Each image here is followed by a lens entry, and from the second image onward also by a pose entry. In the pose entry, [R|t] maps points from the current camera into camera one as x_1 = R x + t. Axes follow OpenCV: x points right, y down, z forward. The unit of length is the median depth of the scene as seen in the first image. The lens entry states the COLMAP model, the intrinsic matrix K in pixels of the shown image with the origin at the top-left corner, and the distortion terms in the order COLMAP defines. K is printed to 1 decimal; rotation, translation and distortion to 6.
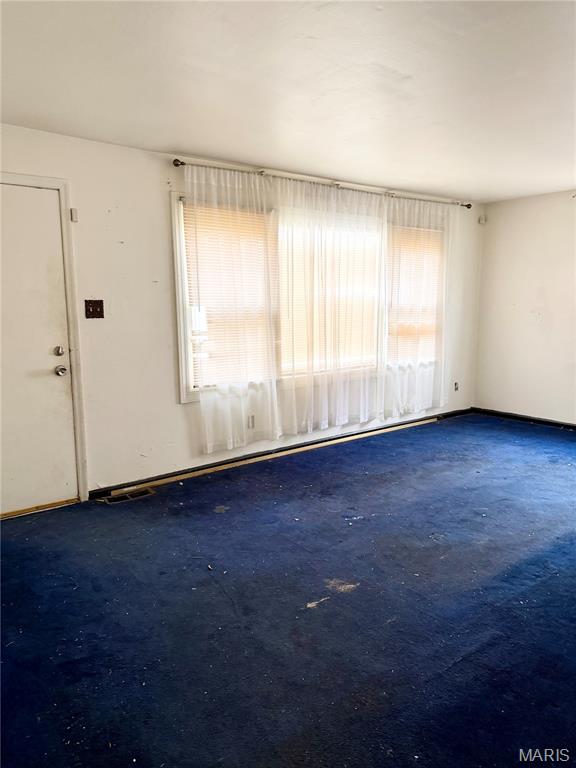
lens RADIAL K [[537.9, 0, 285.8], [0, 537.9, 382.6], [0, 0, 1]] dist [0.141582, -0.205258]
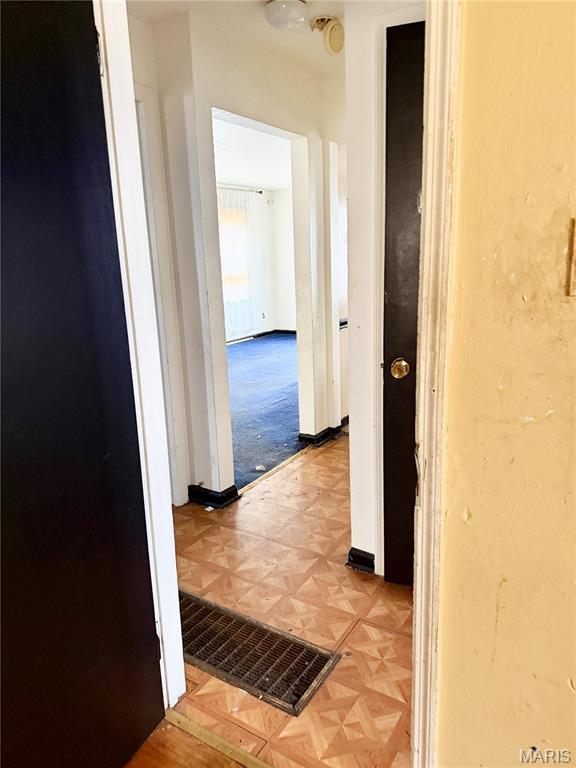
lens RADIAL K [[537.9, 0, 285.8], [0, 537.9, 382.6], [0, 0, 1]] dist [0.141582, -0.205258]
pose [[0.938342, -0.101793, 0.330383, -0.233120], [0.076954, 0.993192, 0.087447, 0.108829], [-0.337035, -0.056631, 0.939787, -0.716528]]
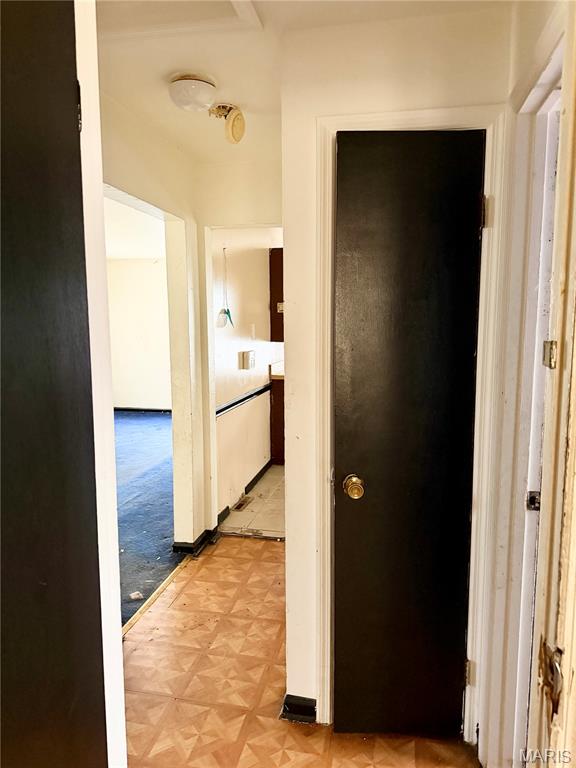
lens RADIAL K [[550.4, 0, 291.4], [0, 550.4, 383.3], [0, 0, 1]] dist [0.040746, -0.054590]
pose [[0.759706, -0.069661, 0.646525, -0.301762], [0.091603, 0.995796, -0.000346, 0.053920], [-0.643782, 0.059486, 0.762893, -0.591277]]
